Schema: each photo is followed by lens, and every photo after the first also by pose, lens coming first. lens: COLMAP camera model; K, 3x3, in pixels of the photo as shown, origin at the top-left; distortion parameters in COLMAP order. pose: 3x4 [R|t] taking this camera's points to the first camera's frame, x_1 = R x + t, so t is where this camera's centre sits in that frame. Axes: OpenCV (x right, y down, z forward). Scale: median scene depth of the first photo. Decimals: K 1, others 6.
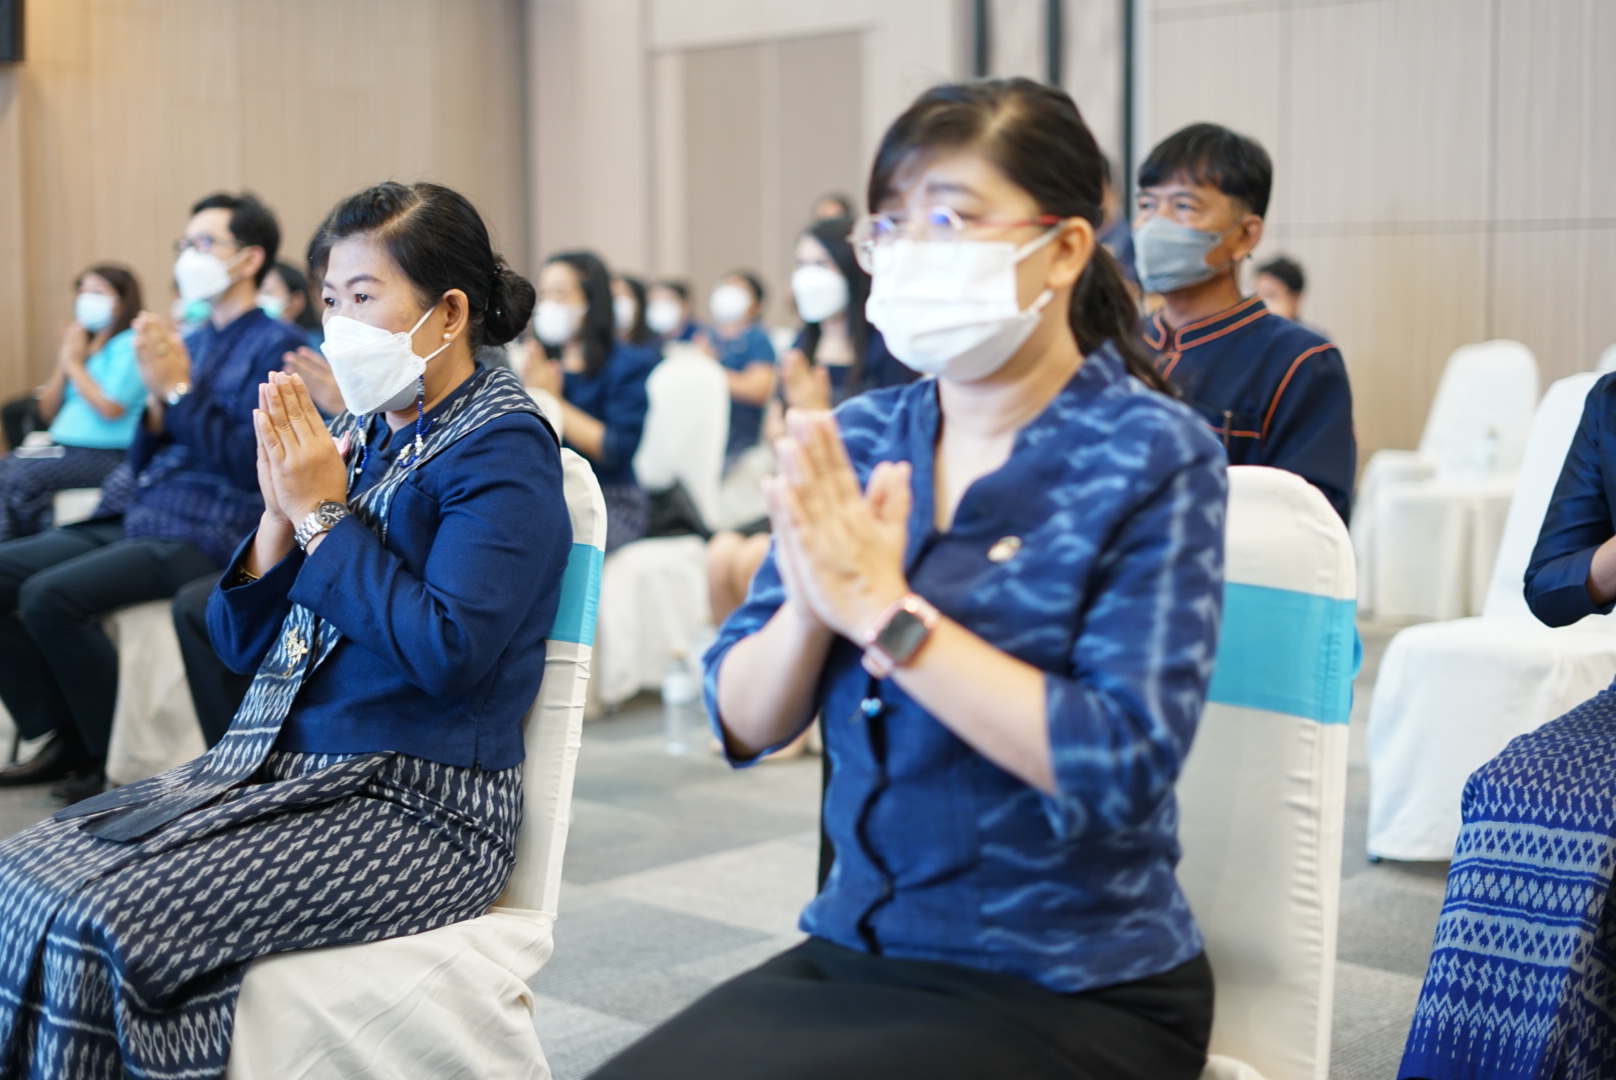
lens RADIAL K [[2375.5, 0, 808.0], [0, 2375.5, 540.0], [0, 0, 1]] dist [-0.013570, -0.126078]
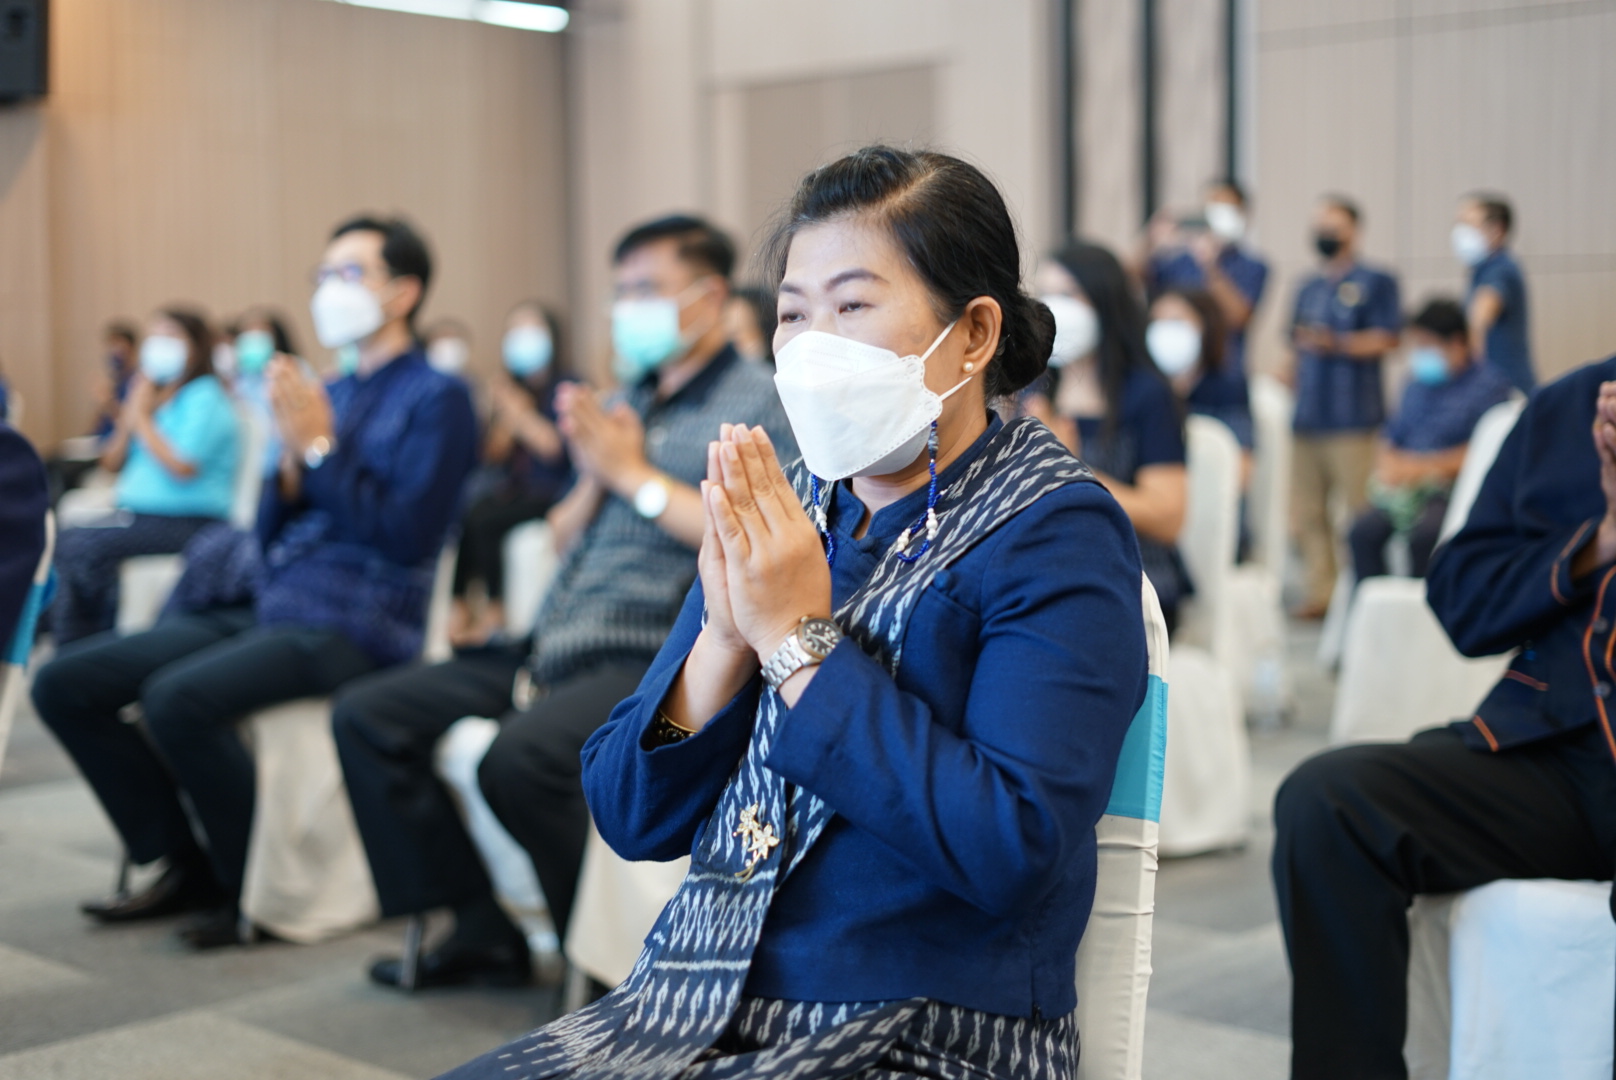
lens RADIAL K [[2406.6, 0, 808.0], [0, 2406.6, 540.0], [0, 0, 1]] dist [0.010989, -0.078768]
pose [[0.999967, -0.008102, -0.000227, -0.202429], [0.008095, 0.999731, -0.021735, -0.023418], [0.000403, 0.021733, 0.999764, 0.323270]]
